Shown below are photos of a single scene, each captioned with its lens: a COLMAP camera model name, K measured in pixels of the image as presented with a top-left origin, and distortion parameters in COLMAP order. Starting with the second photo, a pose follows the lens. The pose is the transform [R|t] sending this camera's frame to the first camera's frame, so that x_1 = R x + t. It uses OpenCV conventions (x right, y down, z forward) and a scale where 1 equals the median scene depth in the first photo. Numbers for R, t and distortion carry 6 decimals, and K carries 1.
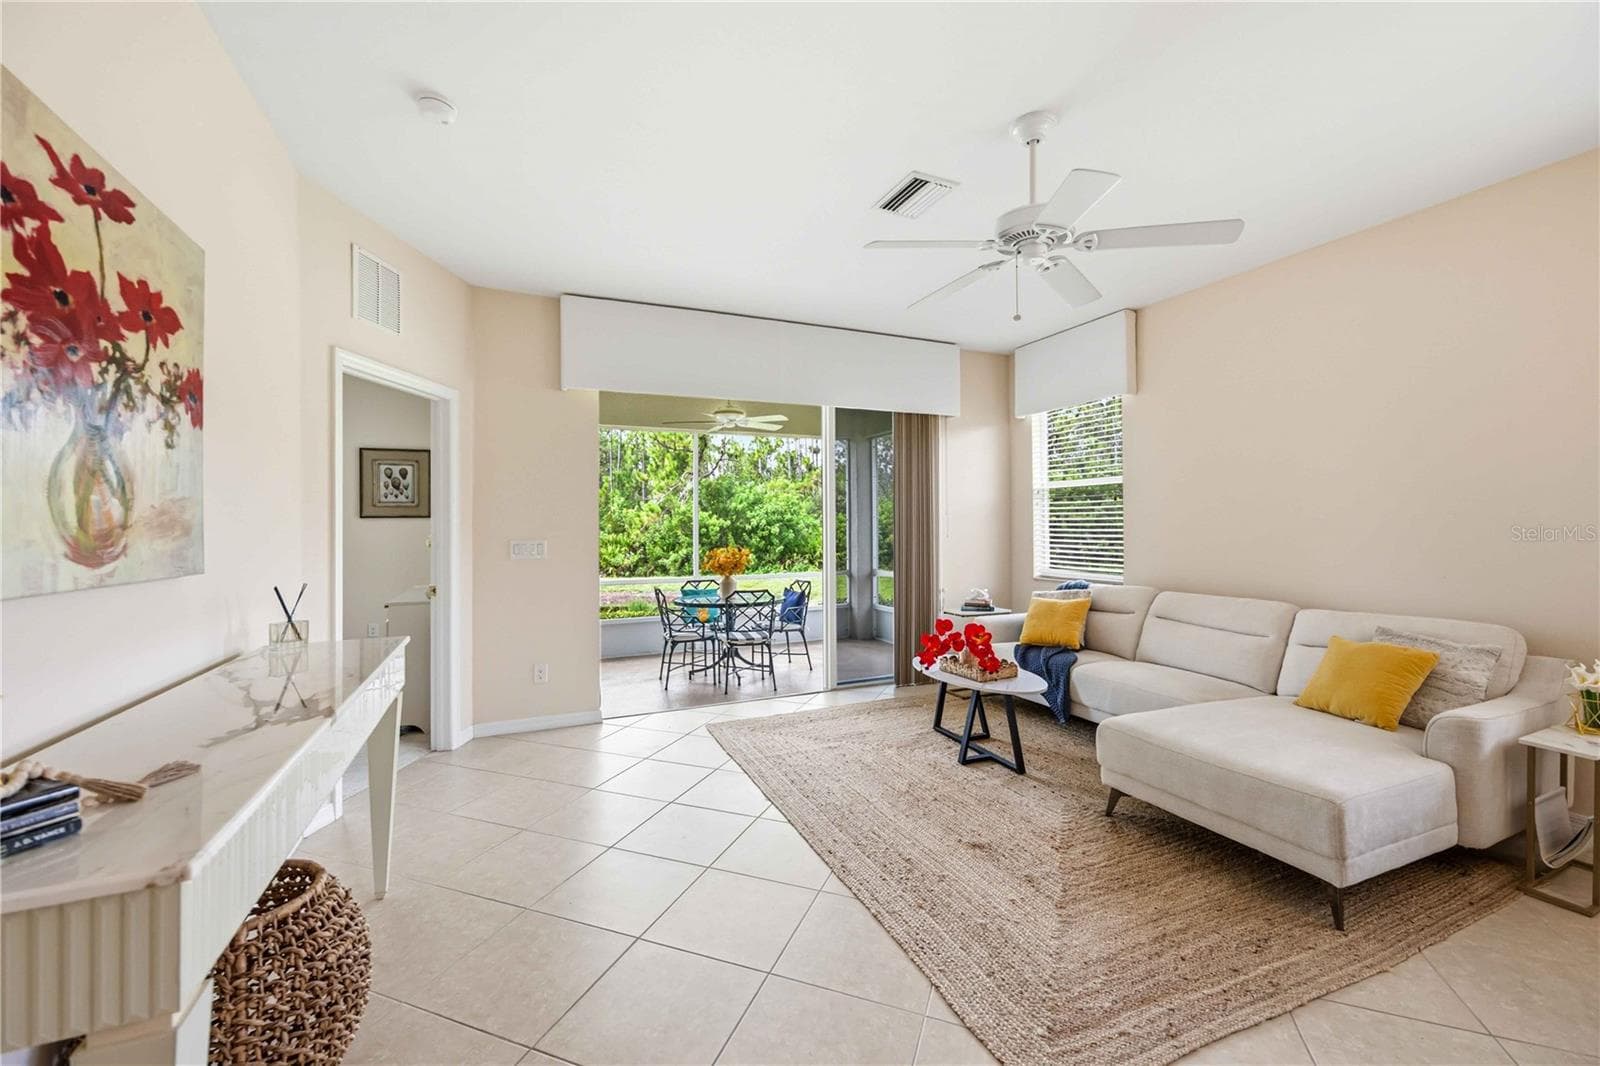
lens RADIAL K [[654.3, 0, 800.0], [0, 654.3, 533.0], [0, 0, 1]] dist [-0.009649, 0.009819]
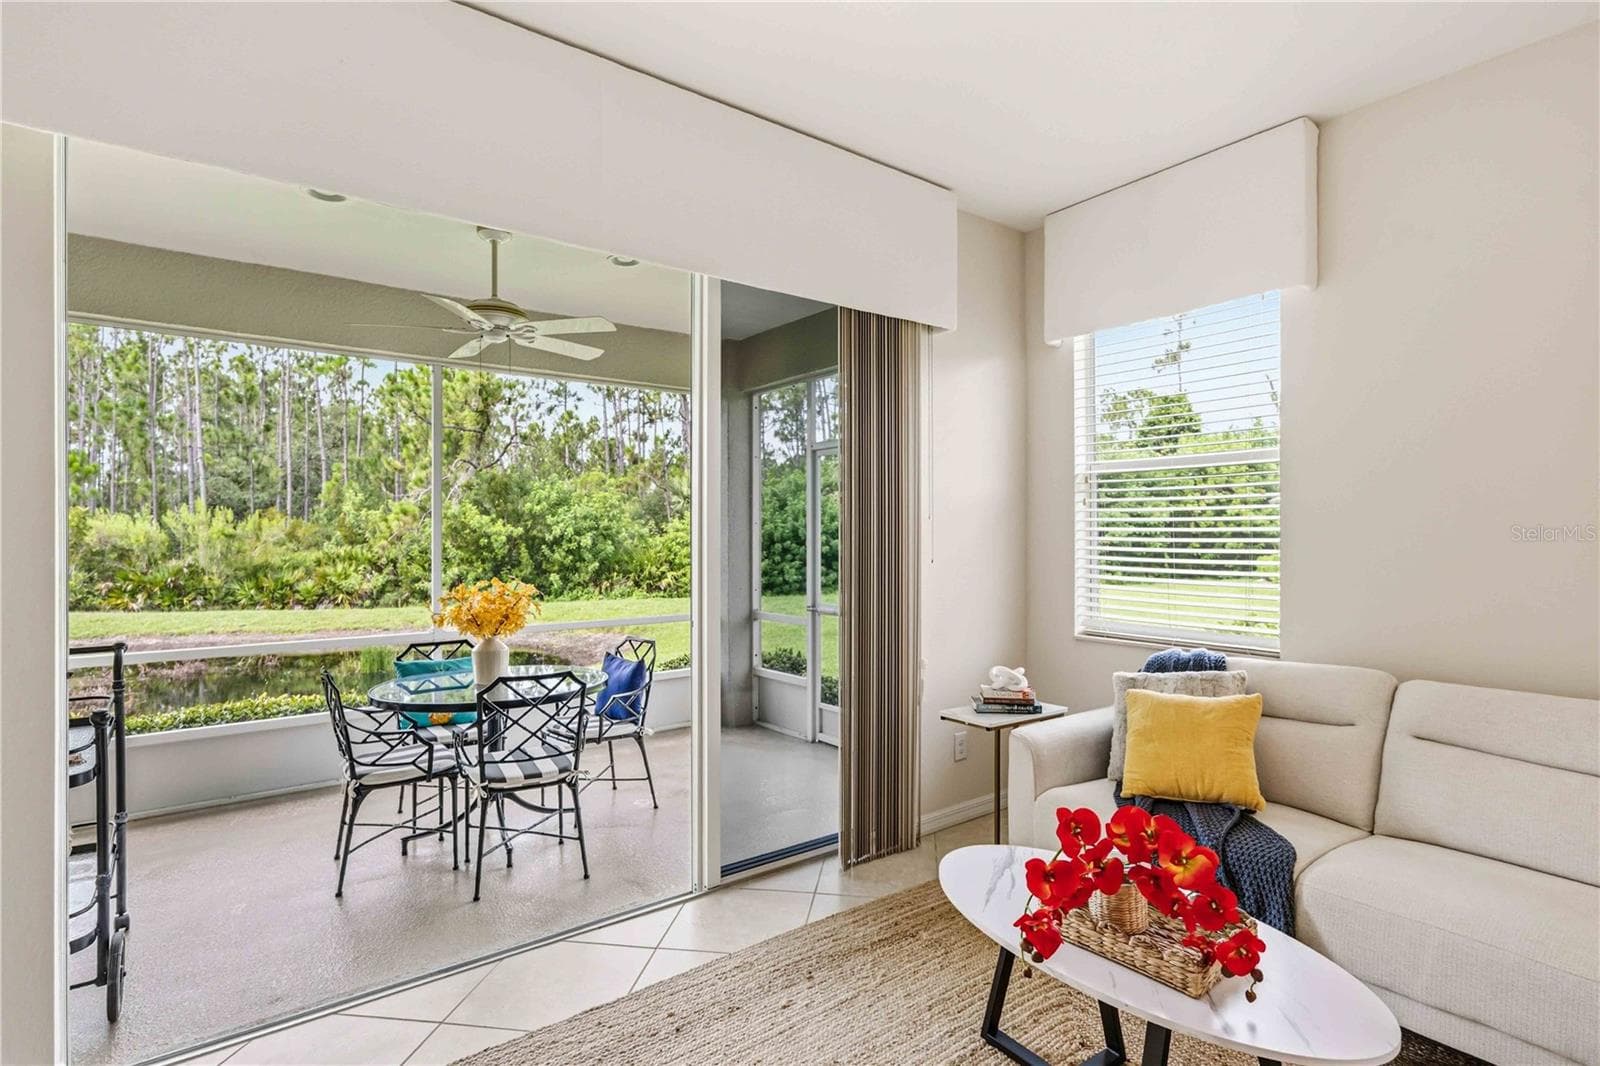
lens RADIAL K [[793.0, 0, 790.3], [0, 793.0, 534.9], [0, 0, 1]] dist [0.000251, 0.000262]
pose [[0.977409, 0.006527, 0.211257, -0.004278], [-0.004036, 0.999917, -0.012221, -0.001972], [-0.211319, 0.011093, 0.977354, 0.105114]]
